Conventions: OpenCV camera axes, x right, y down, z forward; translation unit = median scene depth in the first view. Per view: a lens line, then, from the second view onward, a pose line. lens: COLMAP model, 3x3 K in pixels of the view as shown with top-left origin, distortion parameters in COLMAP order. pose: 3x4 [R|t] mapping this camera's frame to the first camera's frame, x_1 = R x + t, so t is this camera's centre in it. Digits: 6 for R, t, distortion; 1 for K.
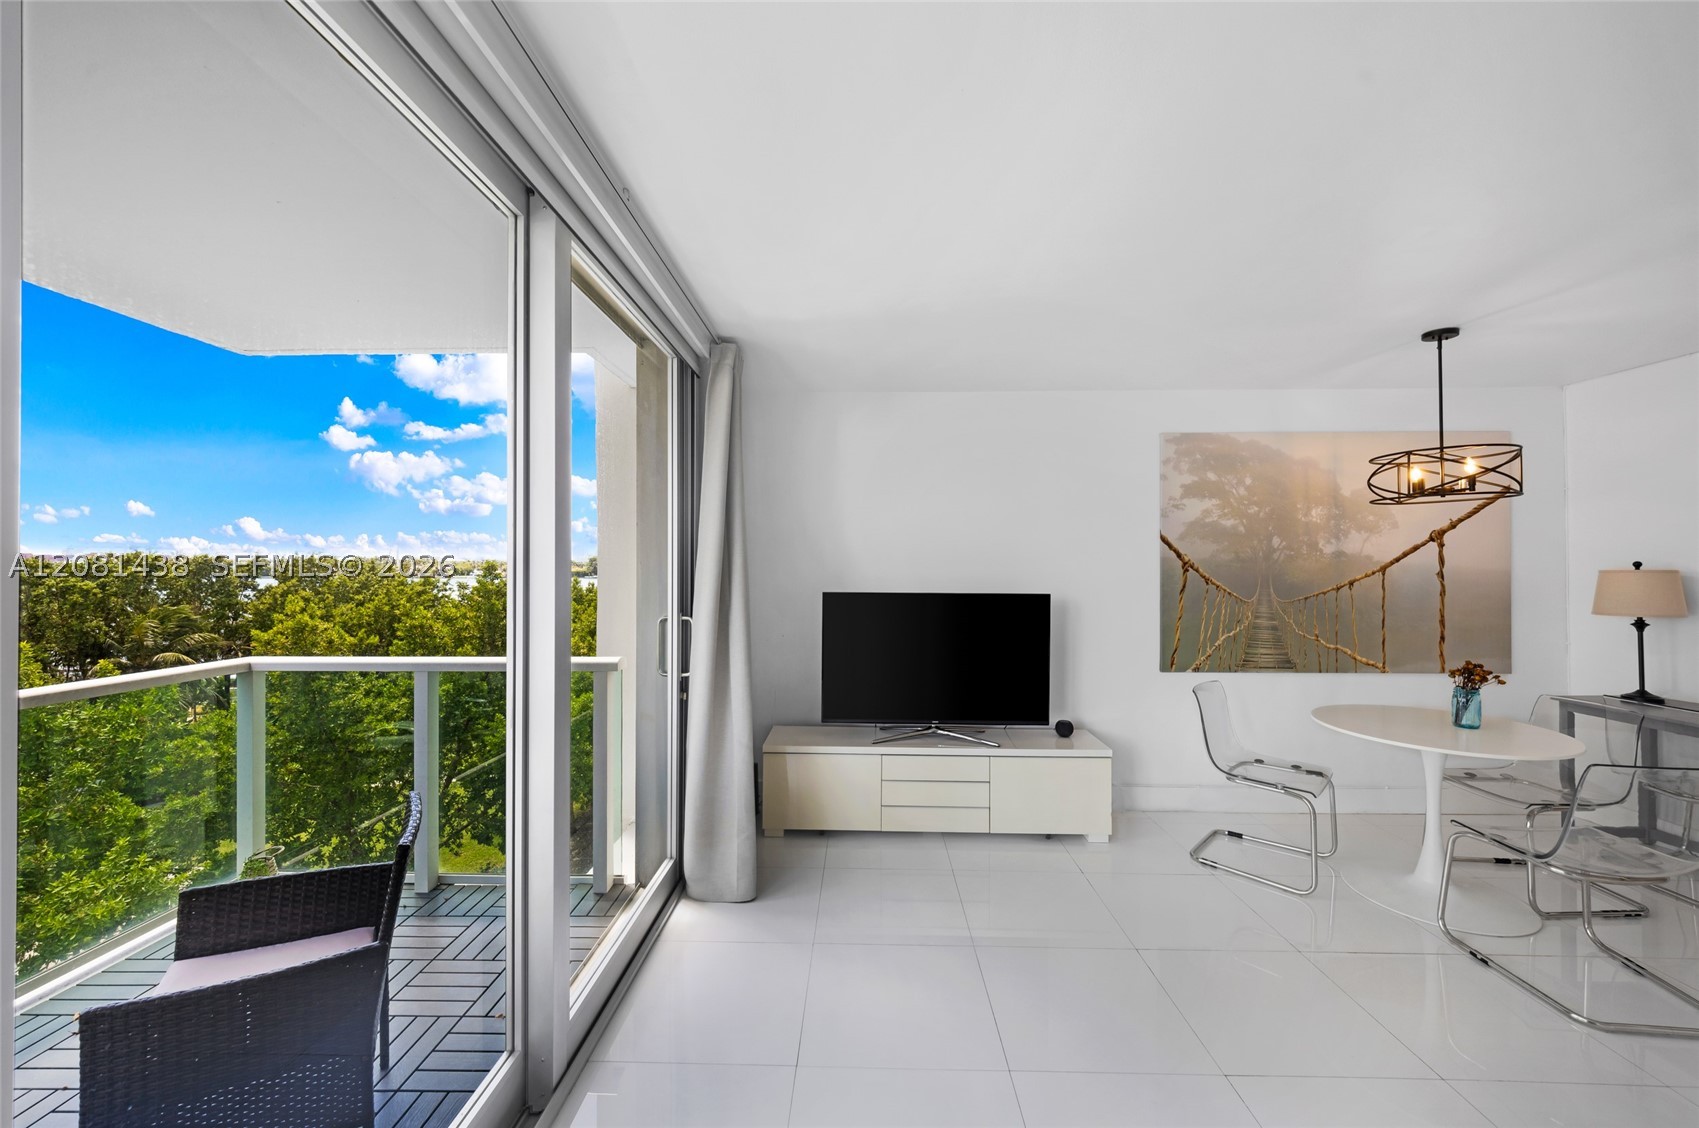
lens RADIAL K [[658.9, 0, 843.3], [0, 658.9, 562.1], [0, 0, 1]] dist [0.003066, -0.001882]
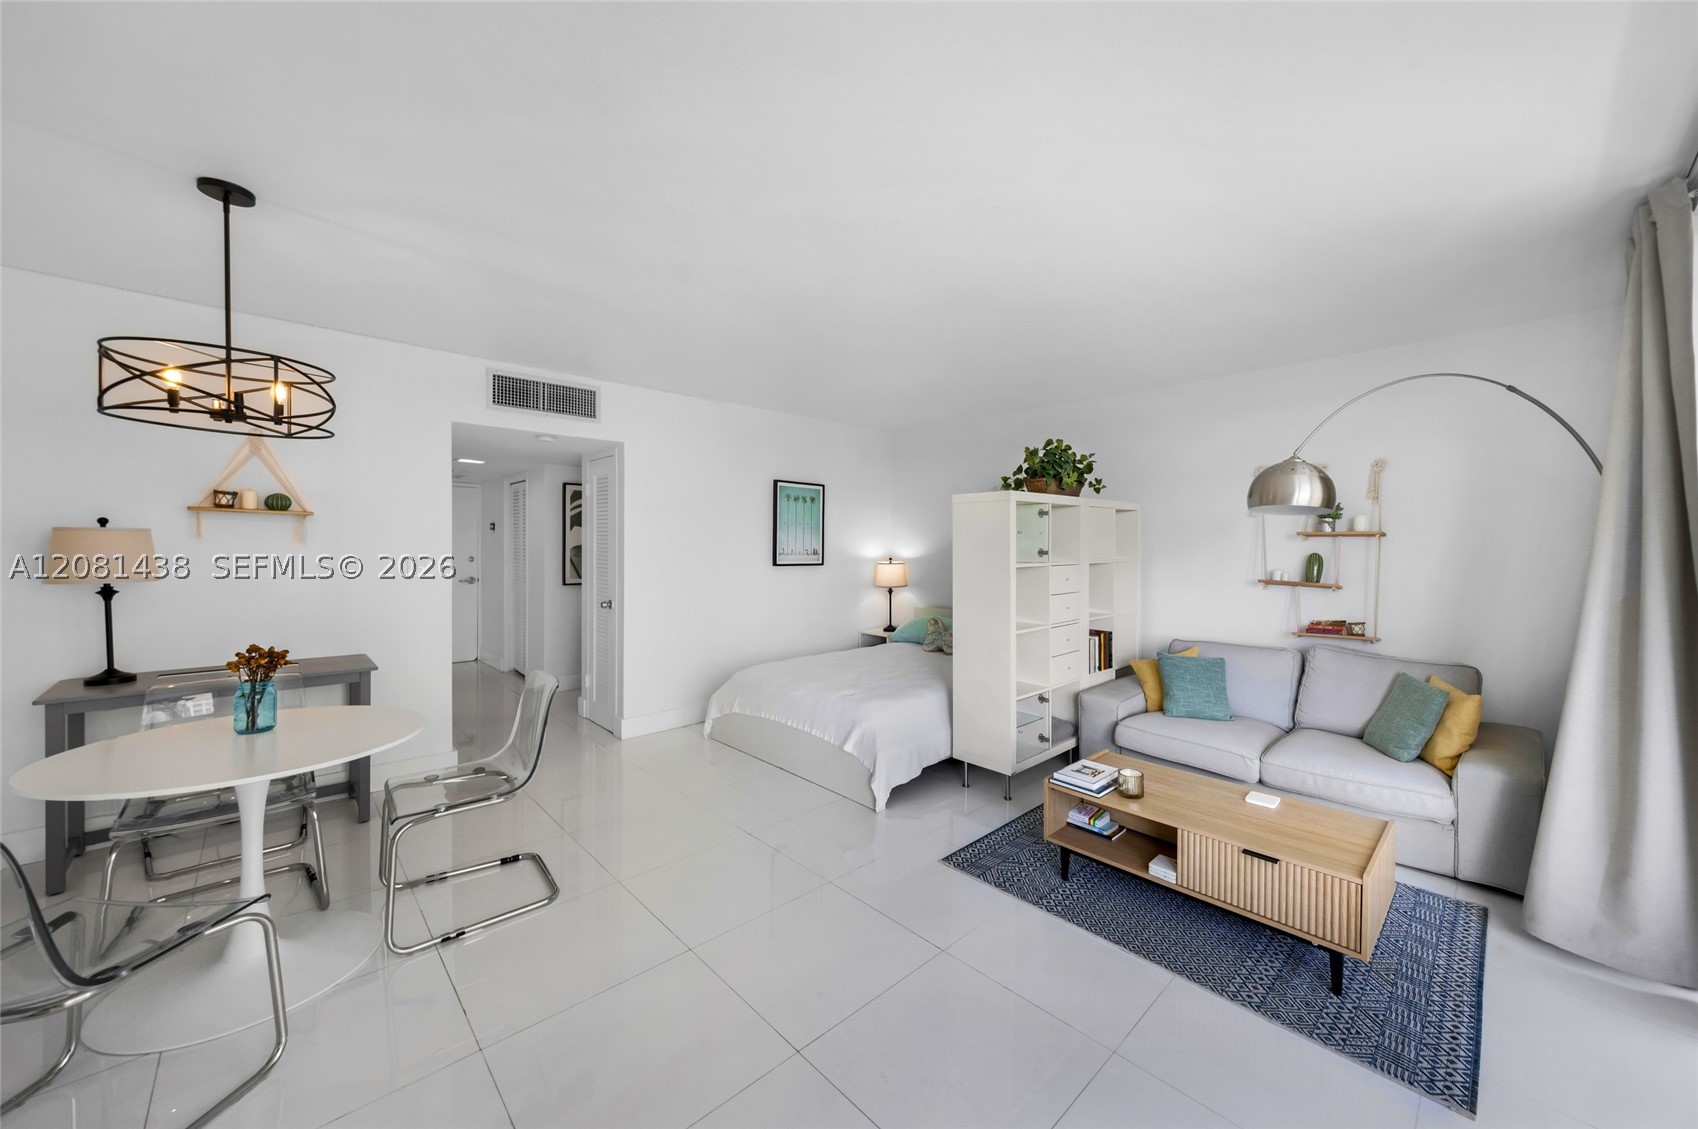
lens RADIAL K [[612.3, 0, 905.3], [0, 612.3, 557.9], [0, 0, 1]] dist [0.006327, -0.001259]
pose [[-0.735856, -0.021460, 0.676798, -0.065051], [-0.015752, 0.999770, 0.014574, 0.020840], [-0.676955, 0.000064, -0.736024, 0.791933]]
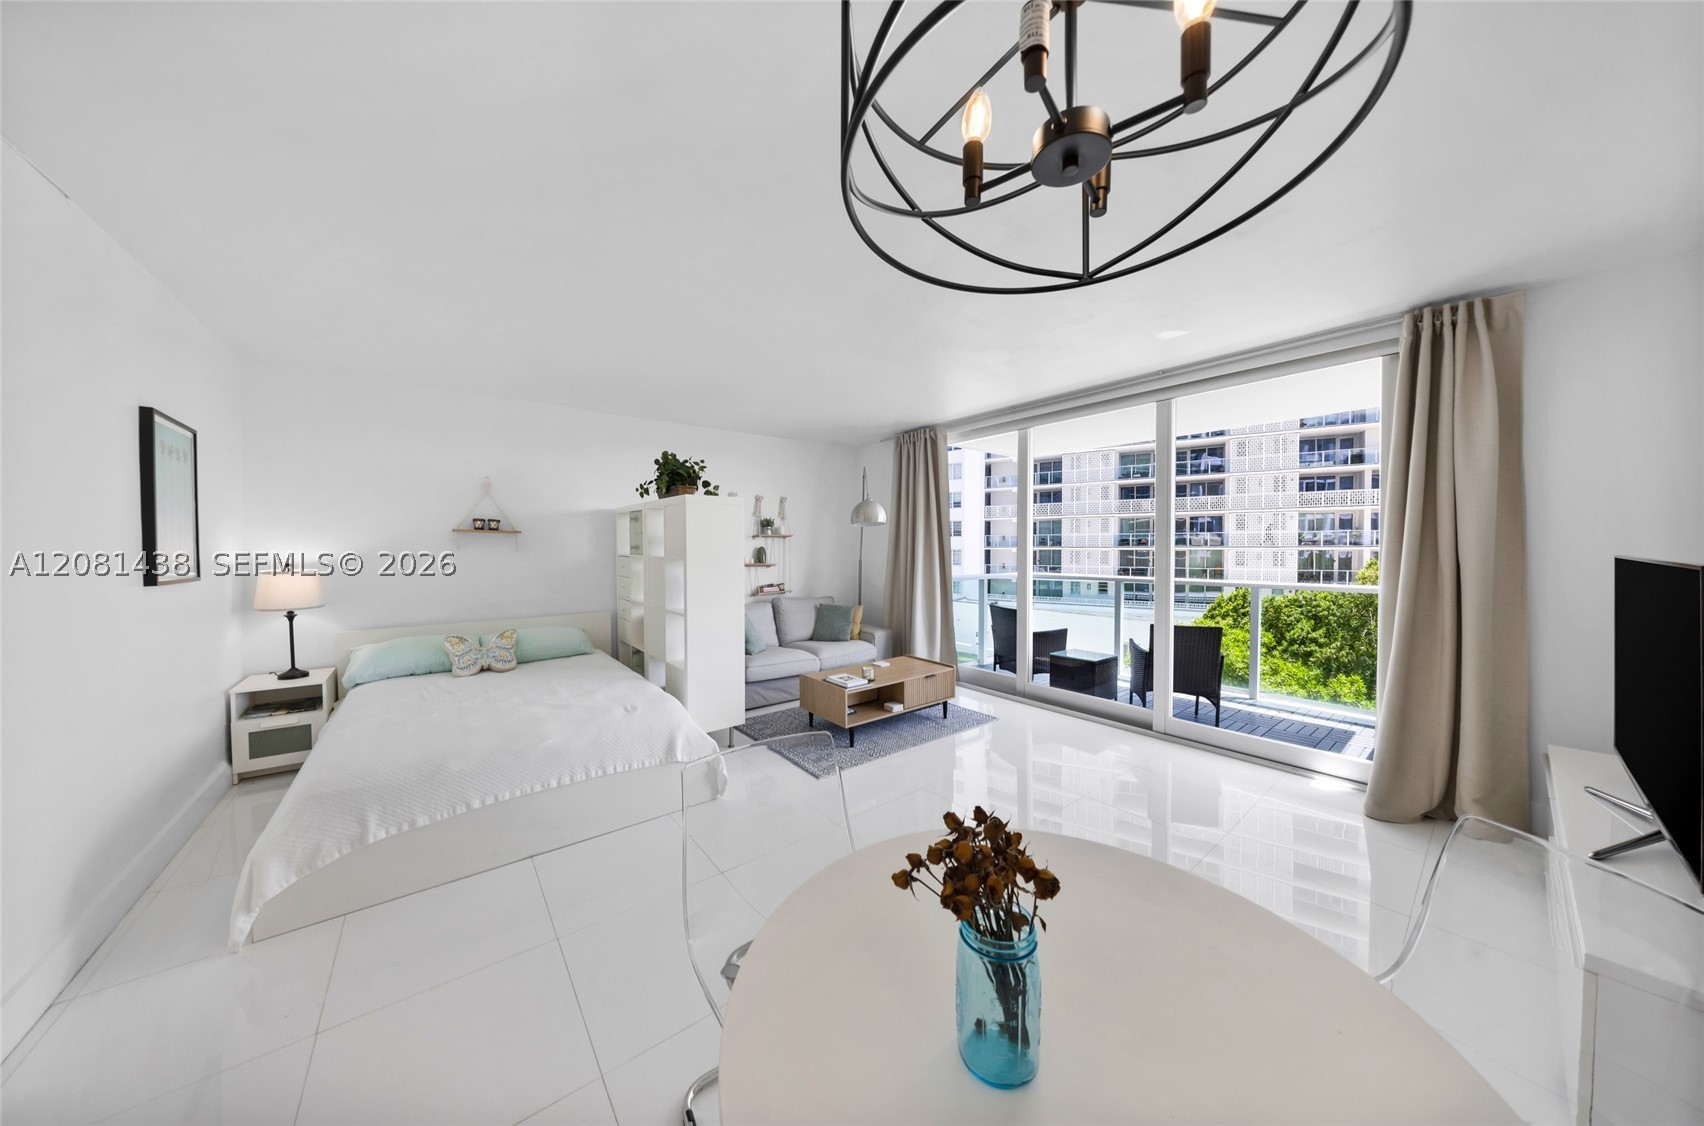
lens RADIAL K [[517.9, 0, 841.1], [0, 517.9, 558.7], [0, 0, 1]] dist [-0.013272, 0.000114]
pose [[-0.777672, 0.014836, -0.628495, 0.873604], [0.008598, 0.999879, 0.012965, 0.034051], [0.628611, 0.004679, -0.777706, 0.880916]]
